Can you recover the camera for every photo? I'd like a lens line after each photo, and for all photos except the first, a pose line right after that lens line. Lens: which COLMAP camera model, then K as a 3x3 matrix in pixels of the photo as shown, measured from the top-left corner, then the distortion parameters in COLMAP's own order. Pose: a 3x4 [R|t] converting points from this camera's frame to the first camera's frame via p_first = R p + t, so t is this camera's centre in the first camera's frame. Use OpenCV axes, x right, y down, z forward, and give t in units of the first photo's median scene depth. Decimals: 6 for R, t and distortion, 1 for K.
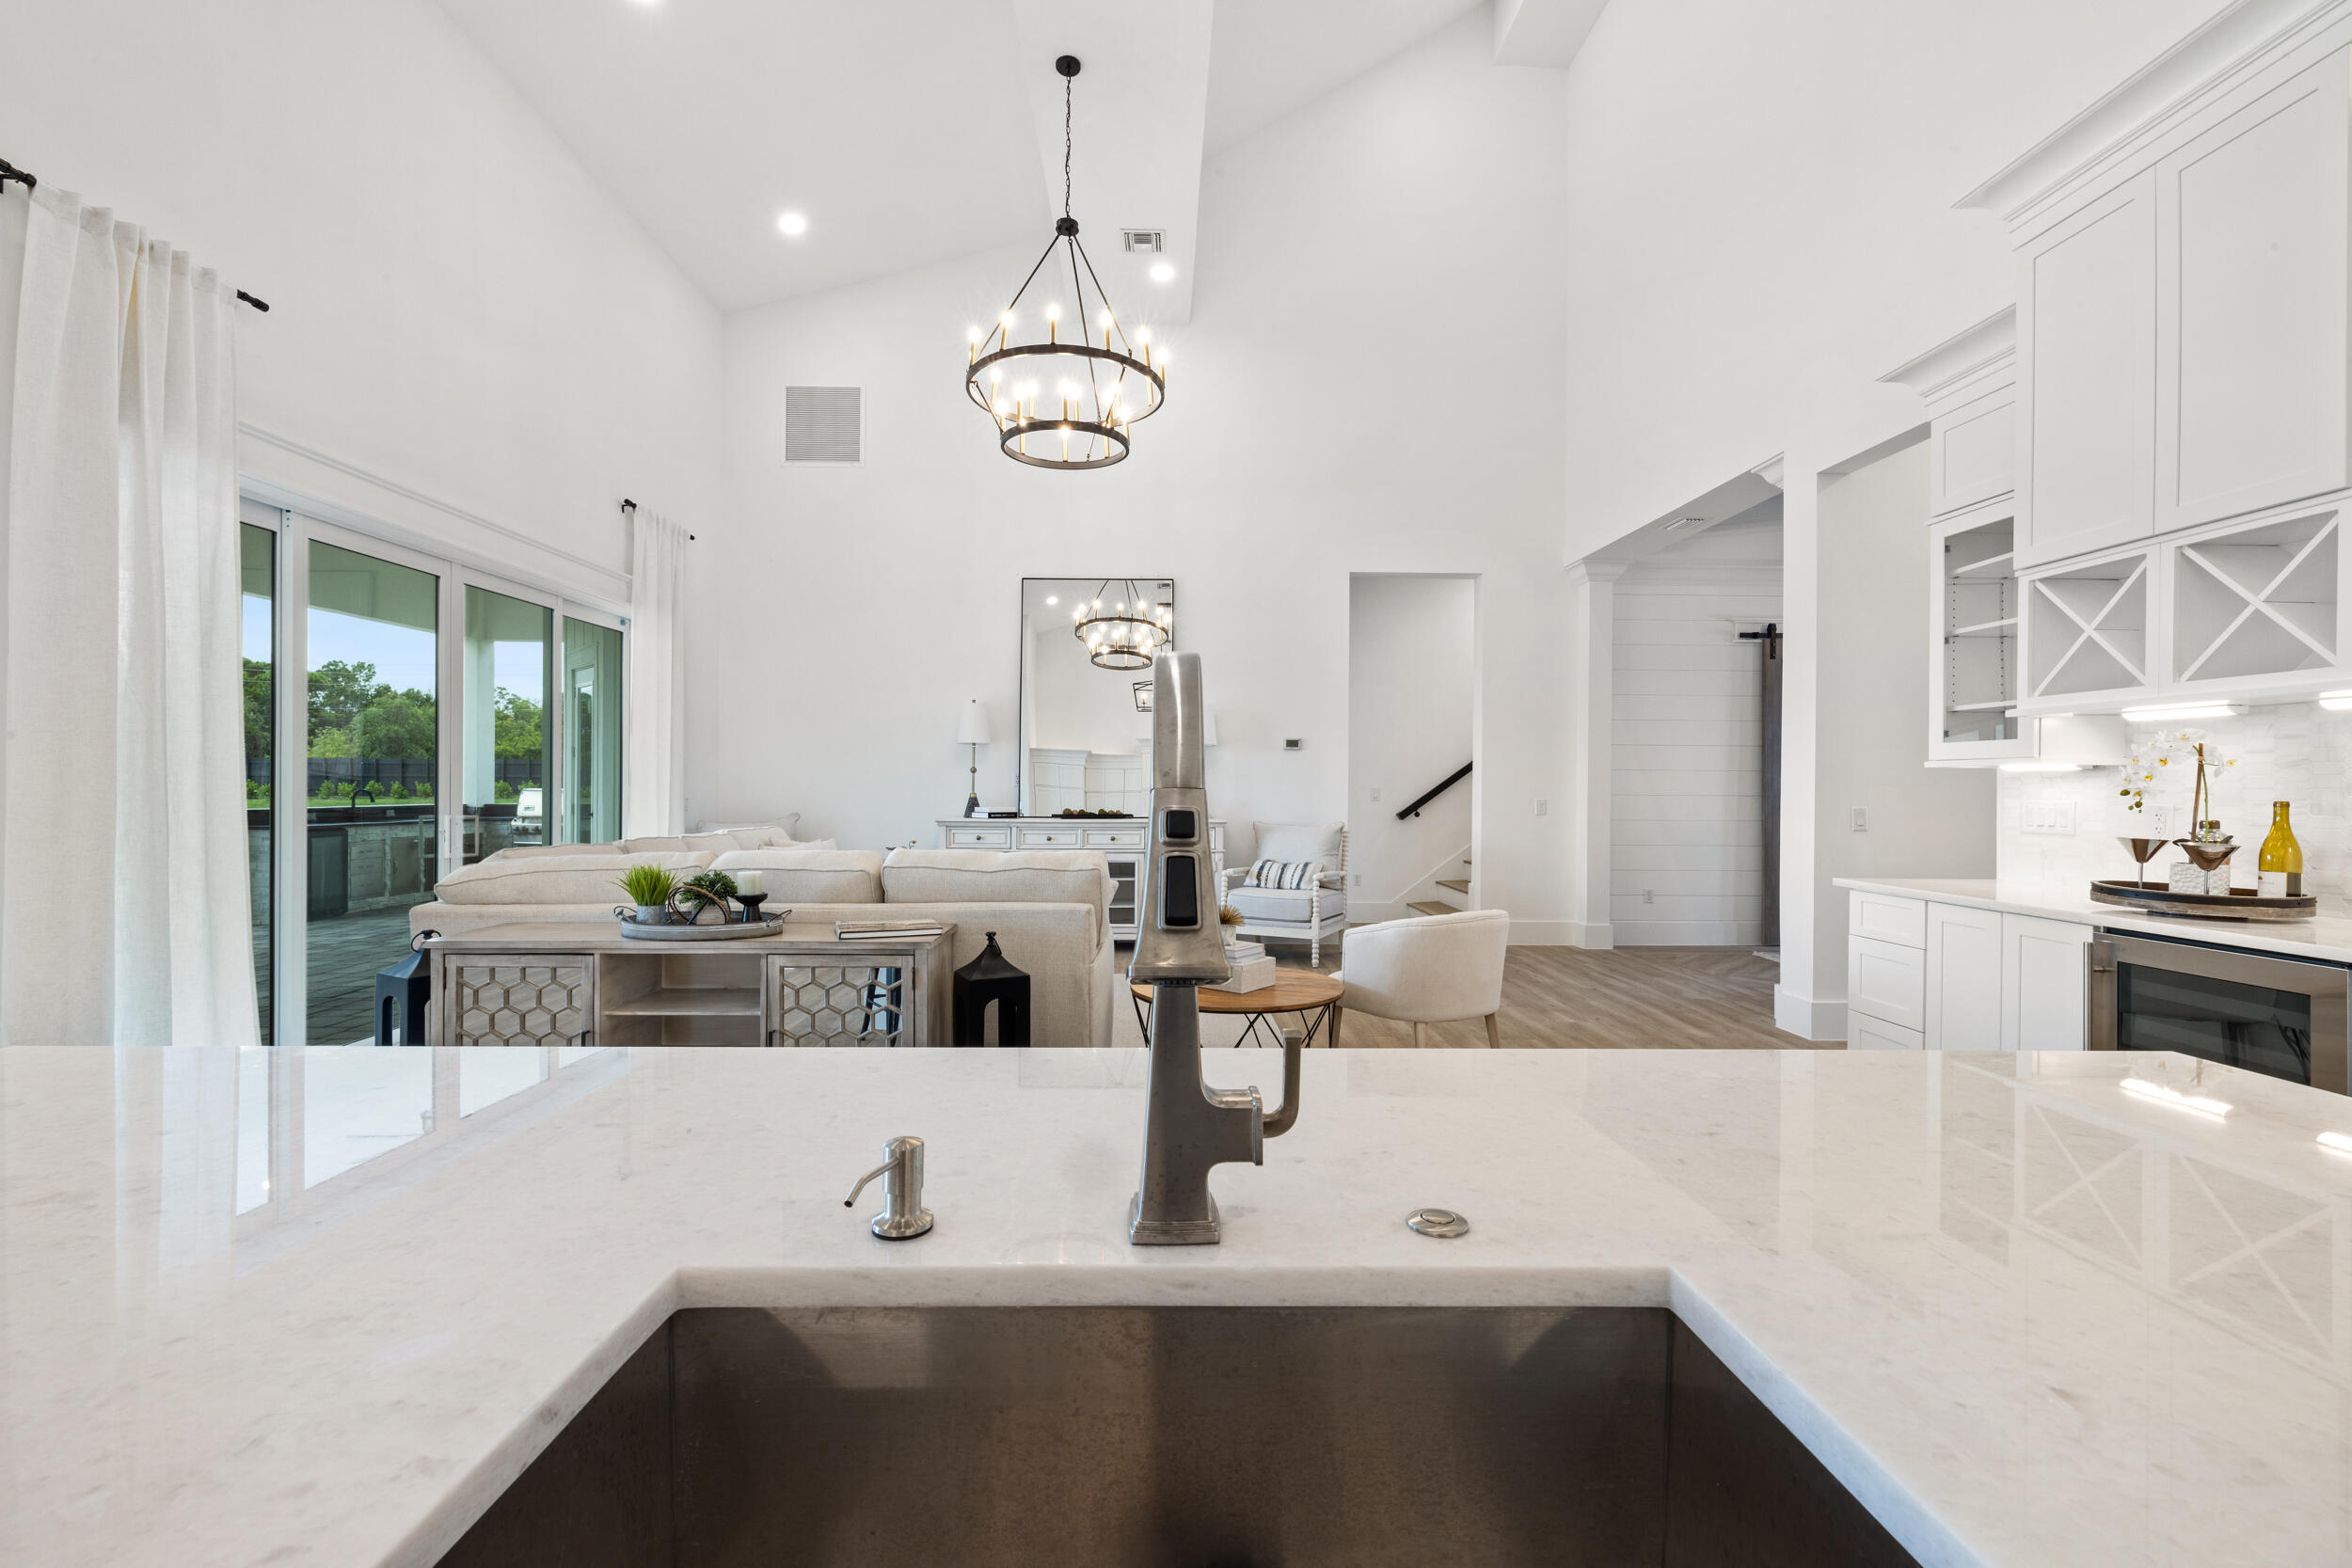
lens RADIAL K [[990.4, 0, 1169.7], [0, 990.4, 787.9], [0, 0, 1]] dist [-0.001867, 0.000400]
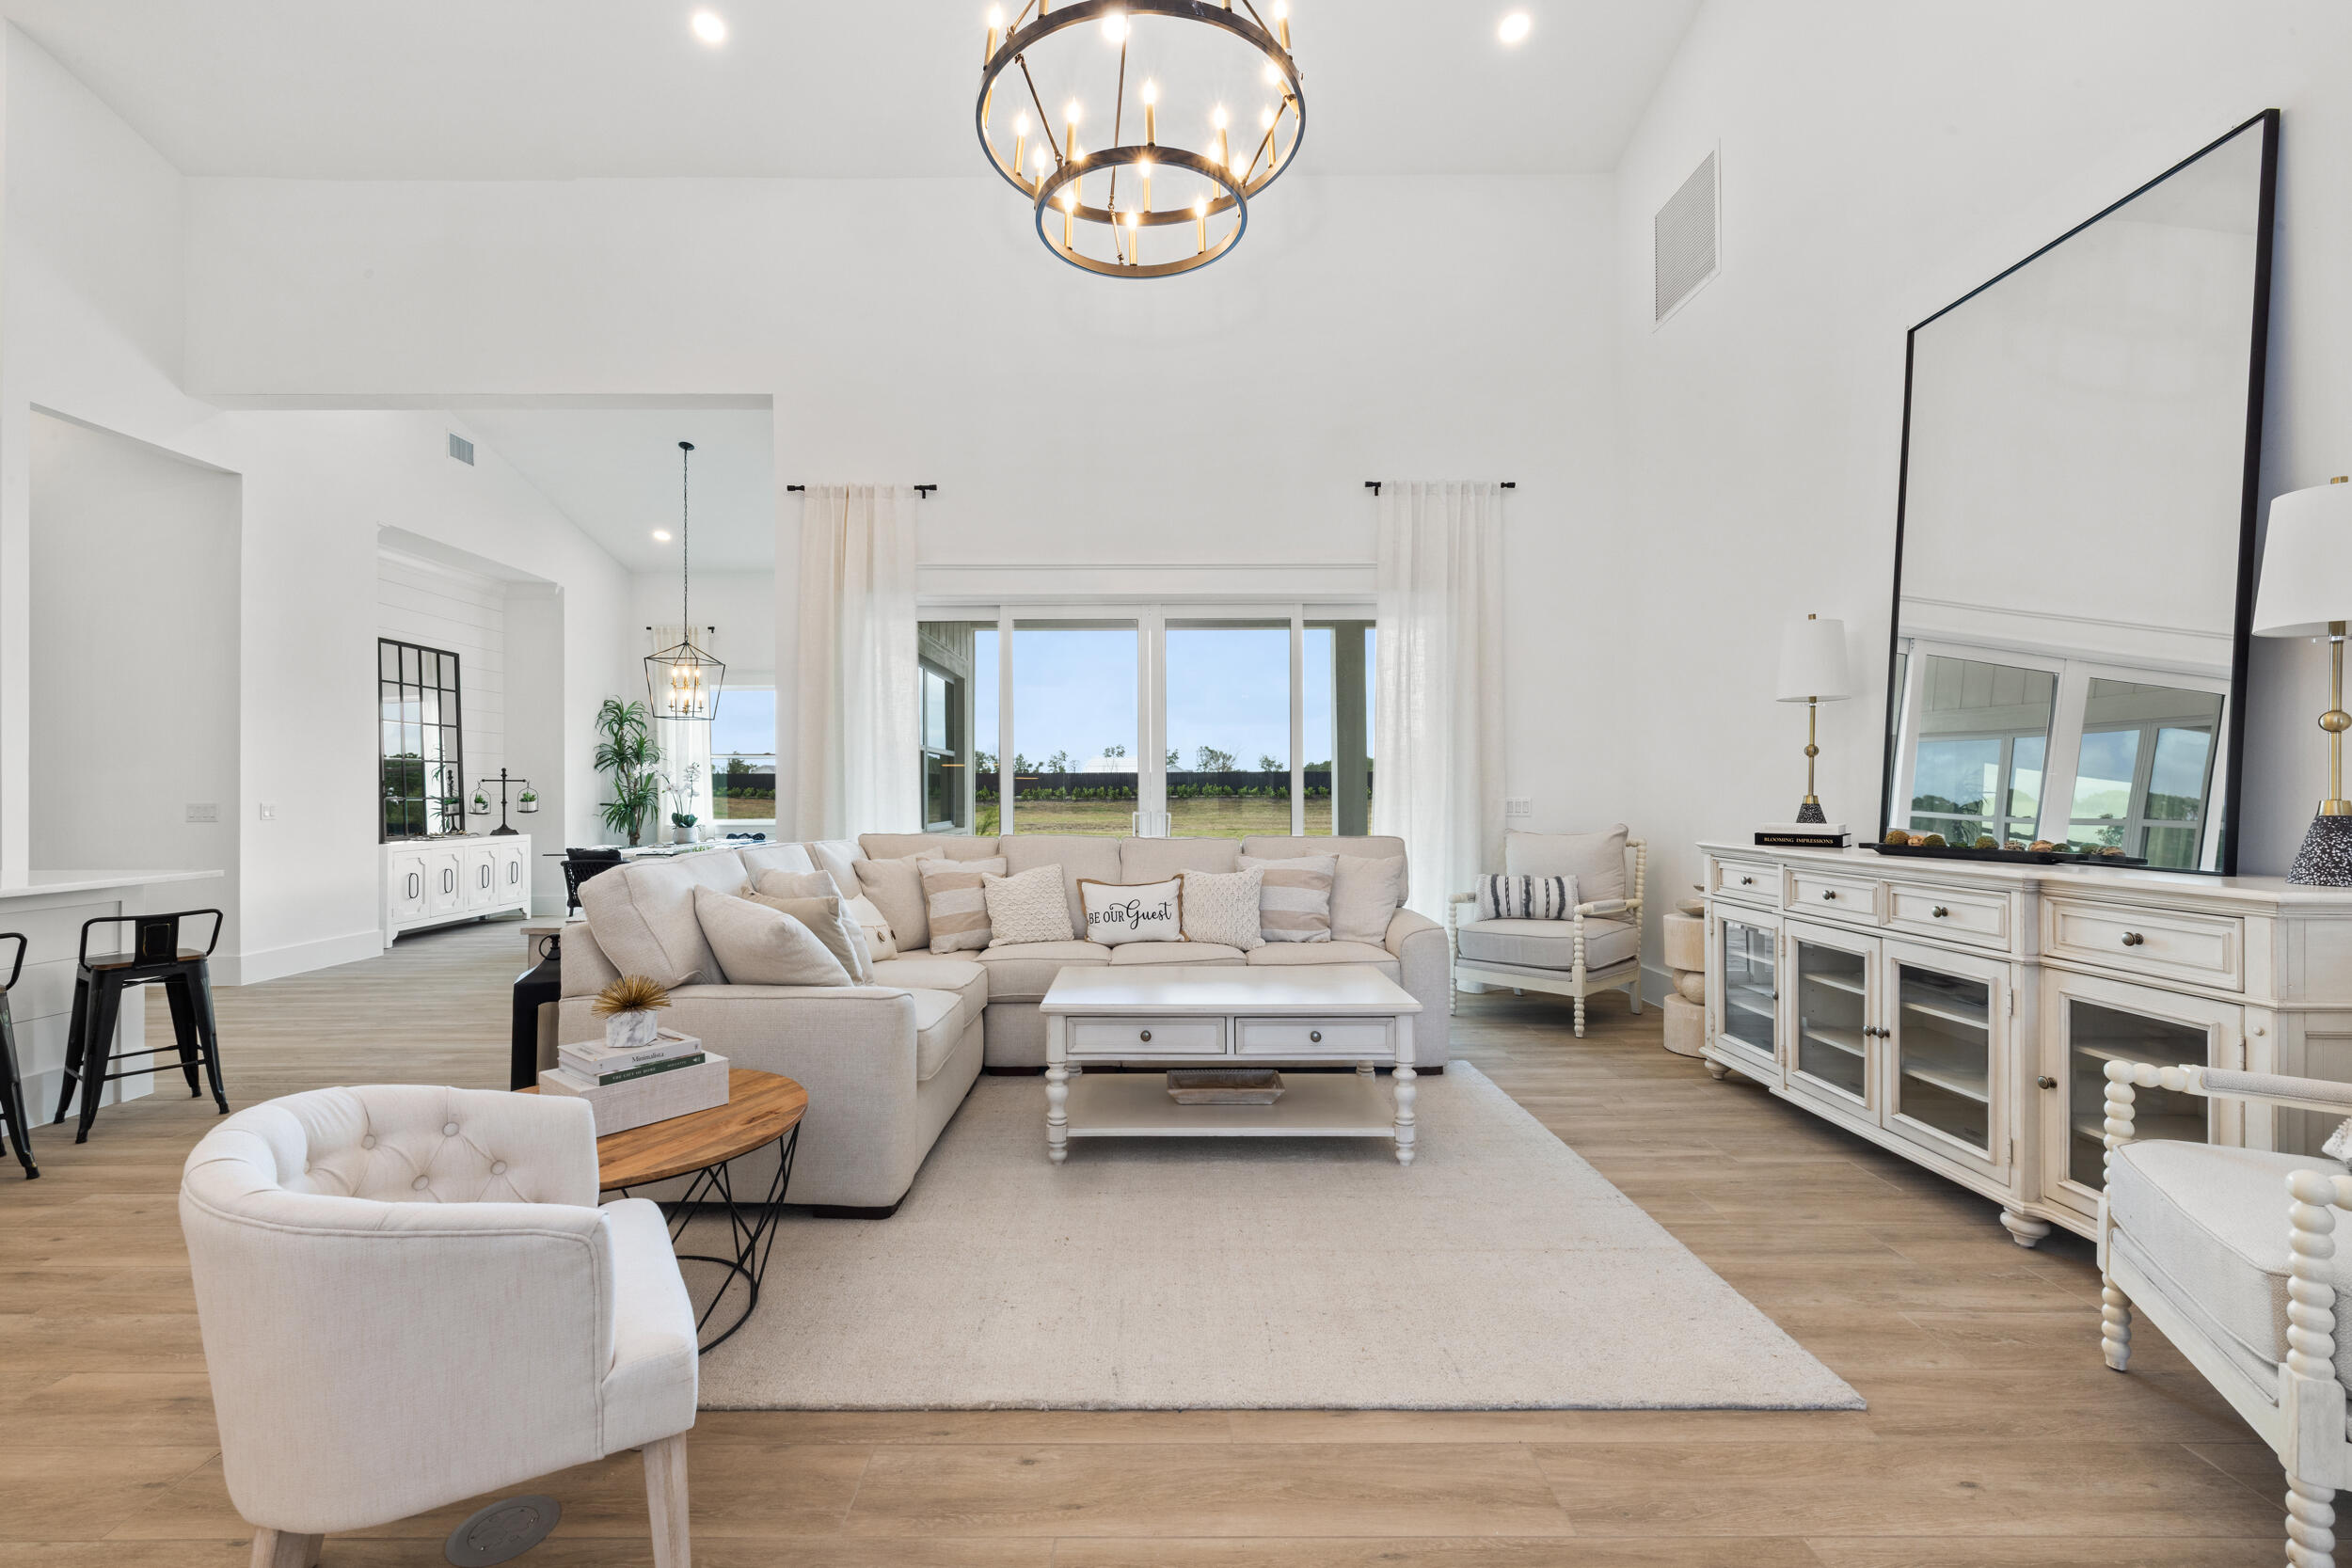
lens RADIAL K [[990.4, 0, 1158.5], [0, 990.4, 783.4], [0, 0, 1]] dist [-0.001867, 0.000400]
pose [[-0.007567, -0.012621, -0.999892, 0.666808], [0.001502, 0.999919, -0.012632, 0.009264], [0.999970, -0.001597, -0.007548, 1.359948]]
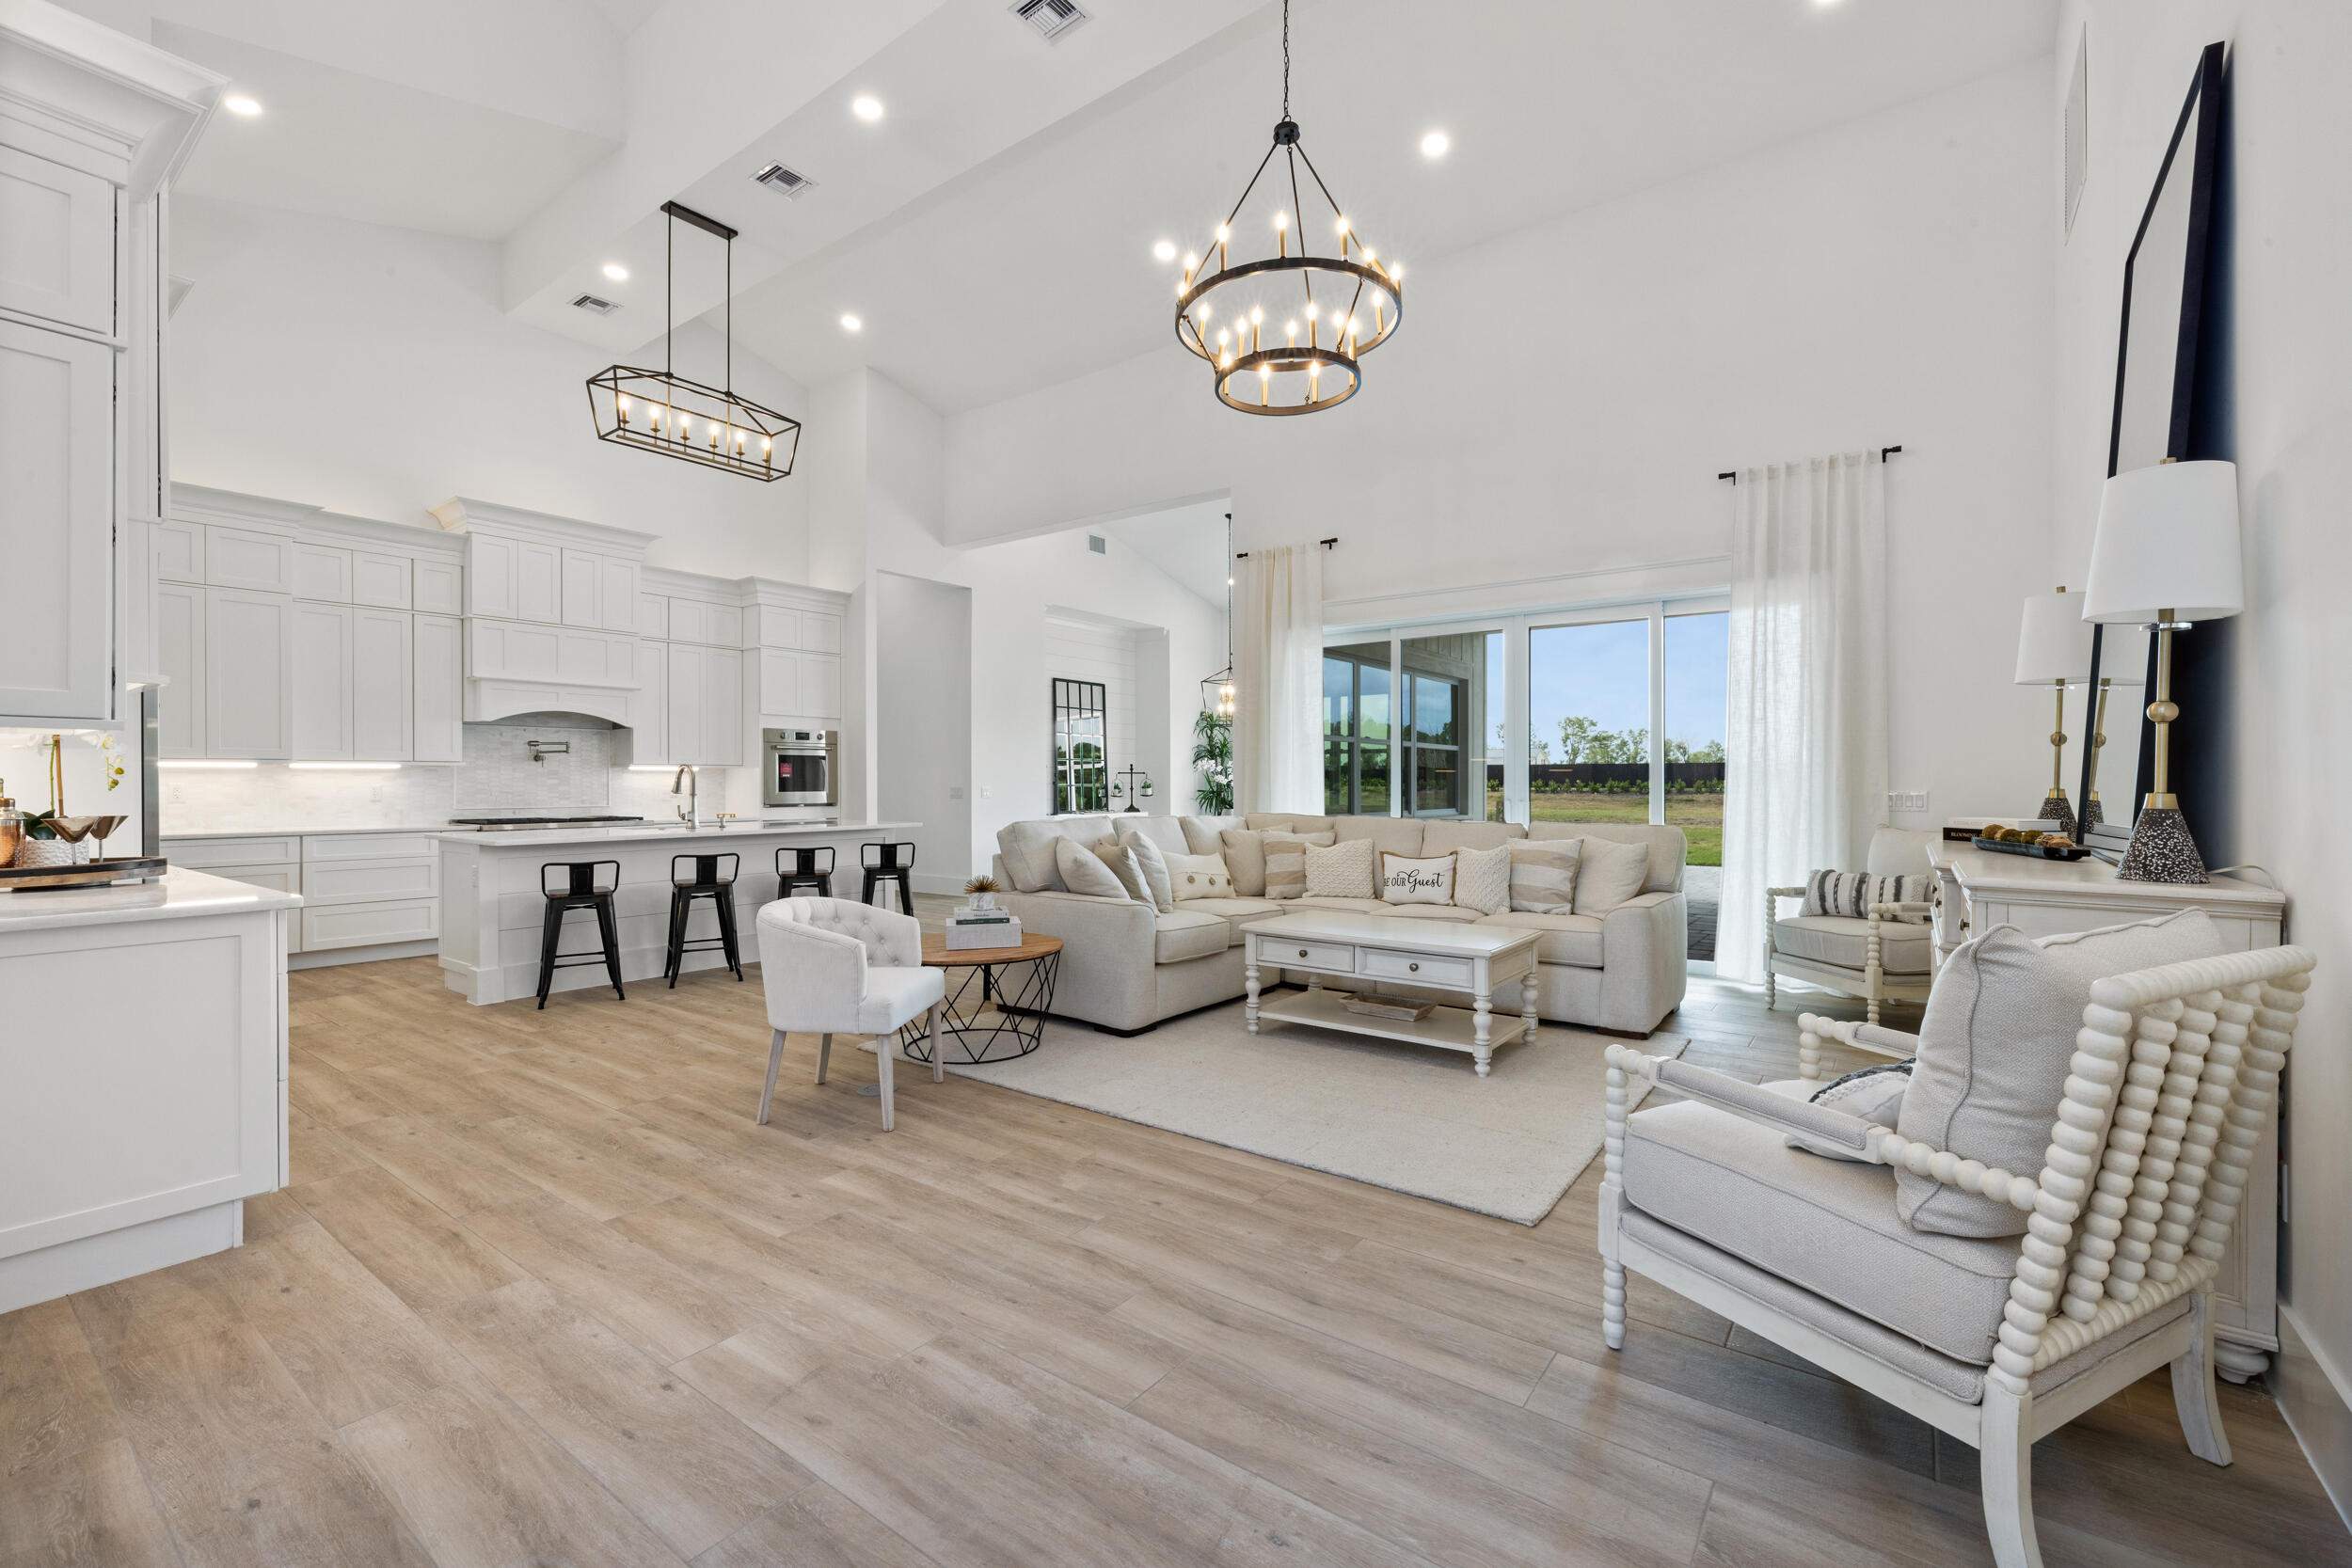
lens RADIAL K [[990.4, 0, 1182.3], [0, 990.4, 785.1], [0, 0, 1]] dist [-0.001867, 0.000400]
pose [[-0.603376, -0.002515, -0.797453, 0.867996], [-0.004687, 0.999989, 0.000393, 0.009510], [0.797443, 0.003974, -0.603381, 1.947886]]
